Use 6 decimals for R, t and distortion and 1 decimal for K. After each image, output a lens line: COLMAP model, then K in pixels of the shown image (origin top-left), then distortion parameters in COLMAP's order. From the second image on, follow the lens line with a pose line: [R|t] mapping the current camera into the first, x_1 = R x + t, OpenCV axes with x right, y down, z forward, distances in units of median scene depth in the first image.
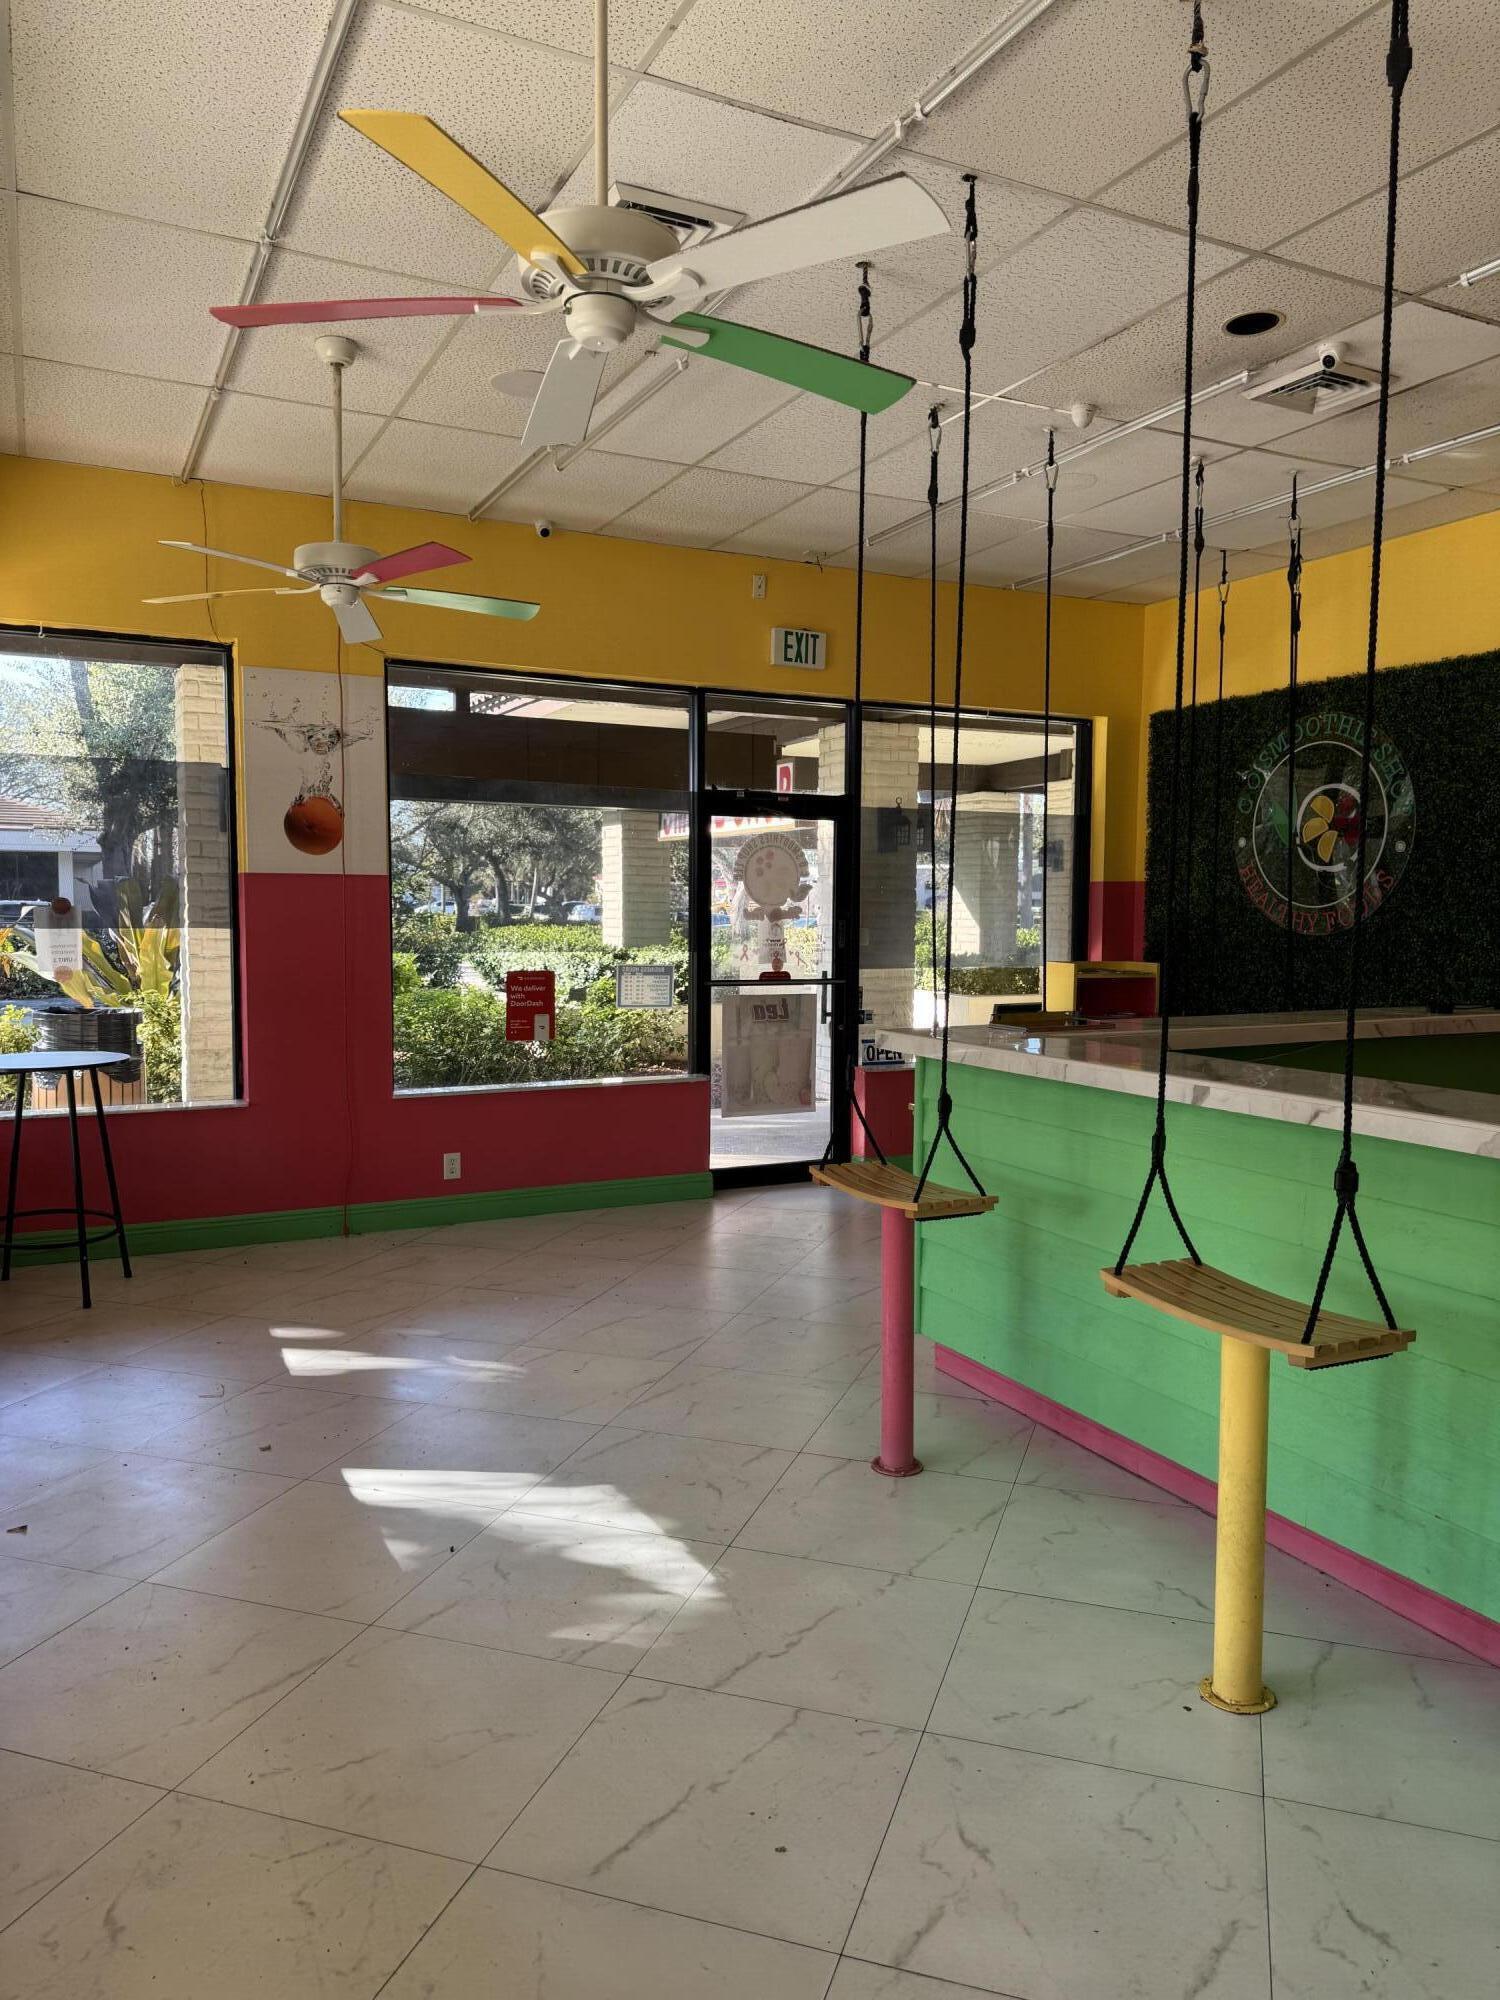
lens RADIAL K [[1344.8, 0, 750.0], [0, 1344.8, 1000.0], [0, 0, 1]] dist [0.007134, 0.000051]
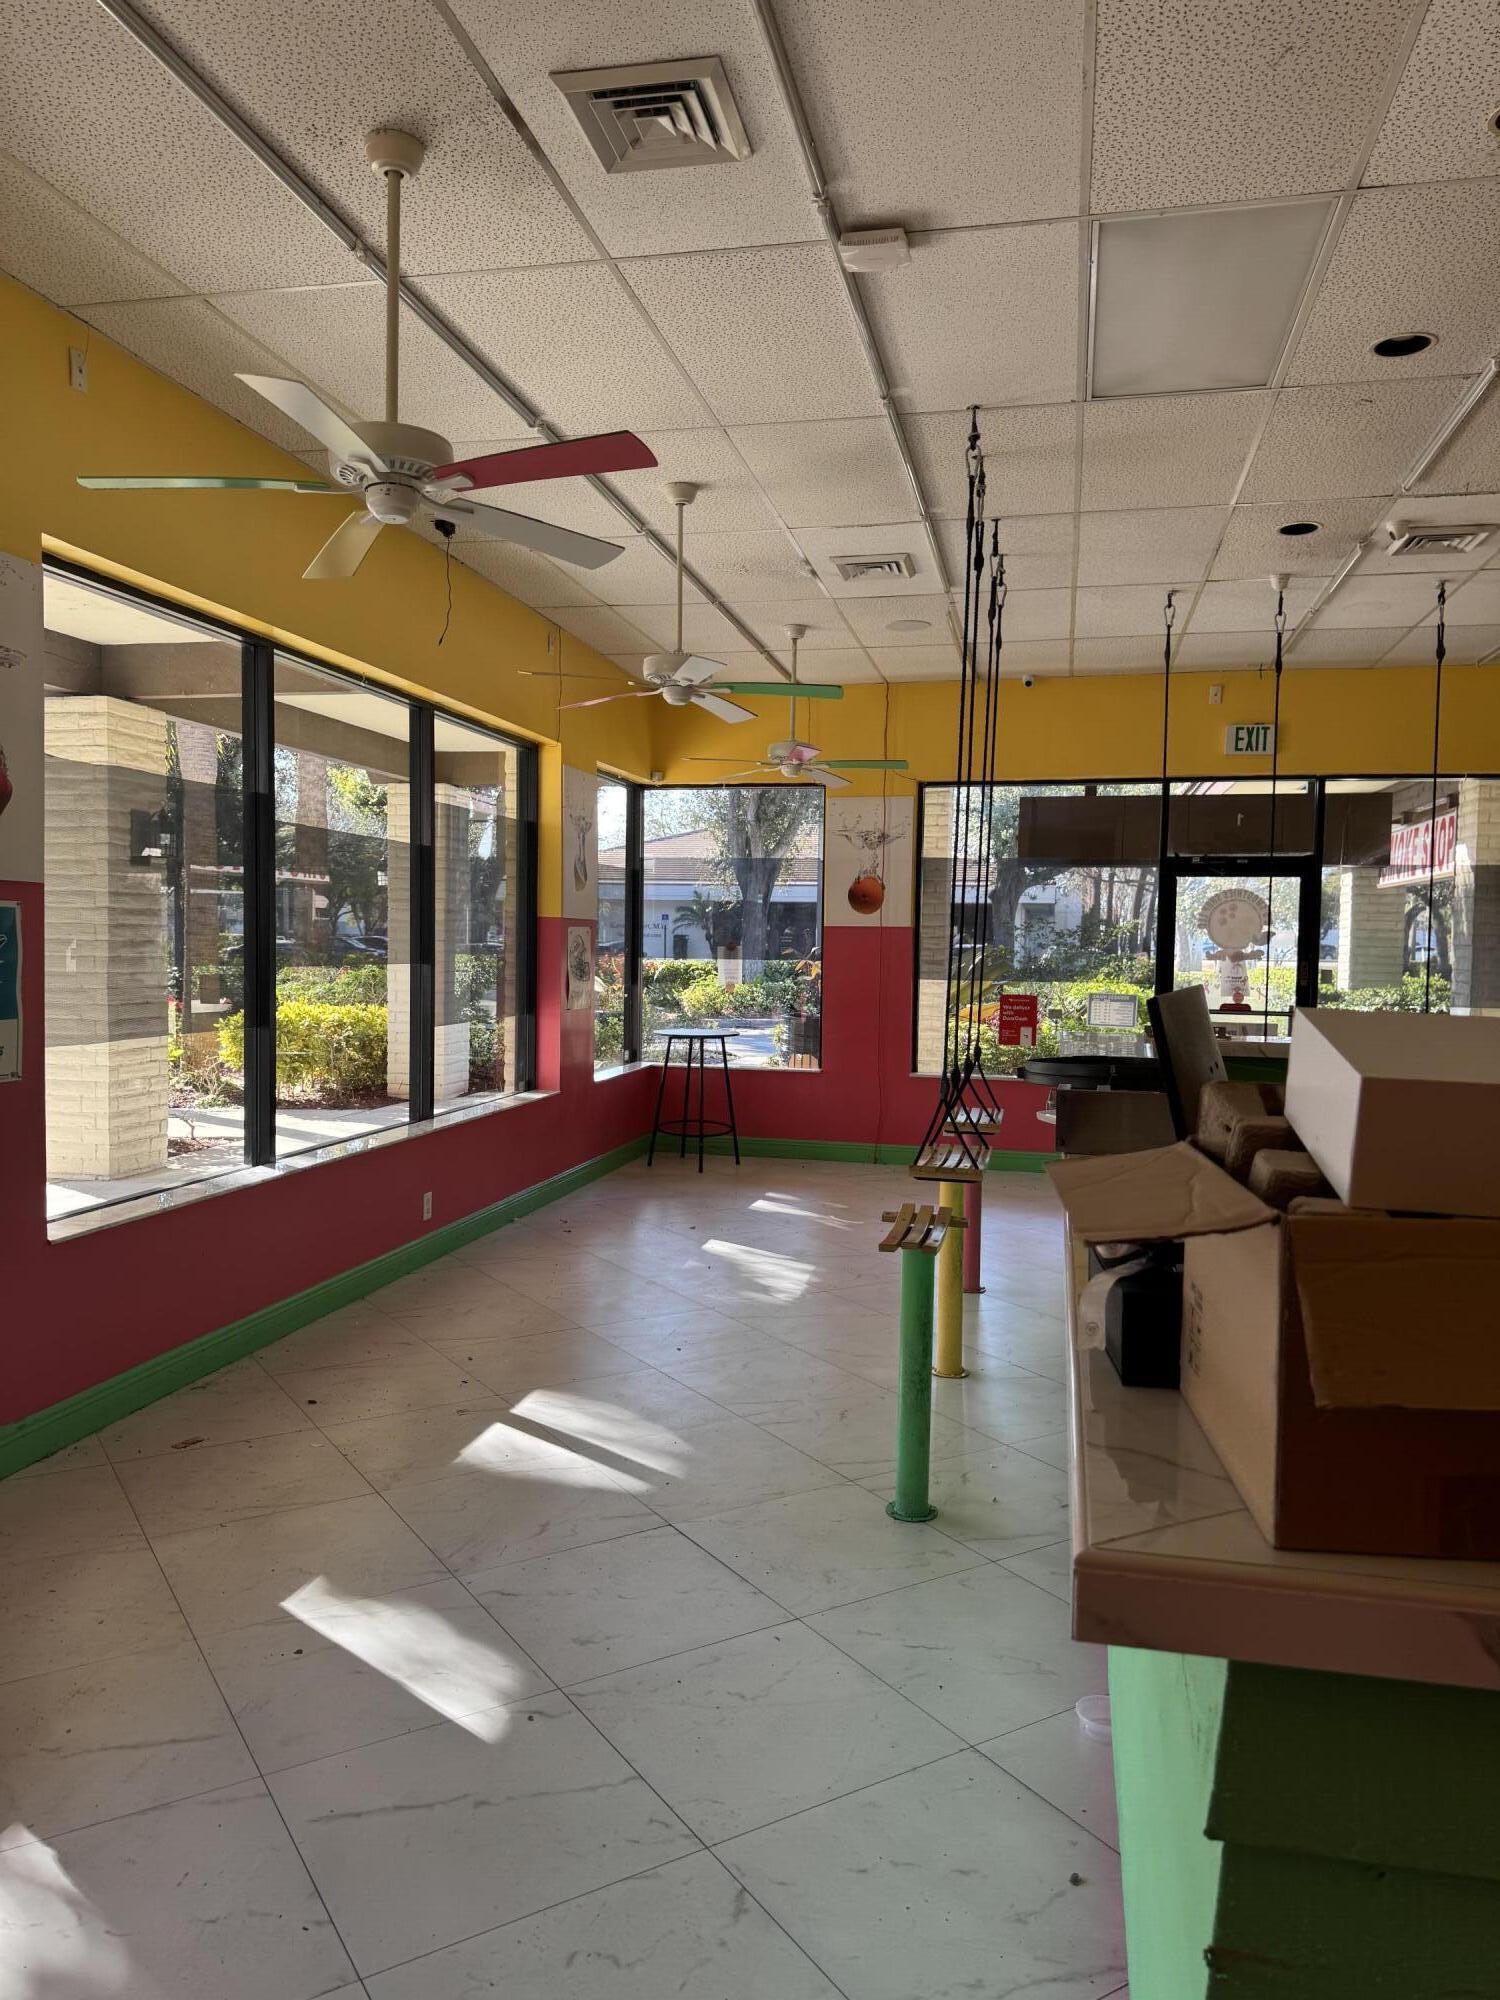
lens RADIAL K [[1380.5, 0, 750.0], [0, 1380.5, 1000.0], [0, 0, 1]] dist [0.001293, 0.000304]
pose [[0.760354, 0.027748, -0.648916, 0.513563], [-0.050022, 0.998621, -0.015910, 0.018402], [0.647580, 0.044558, 0.760694, -0.241757]]
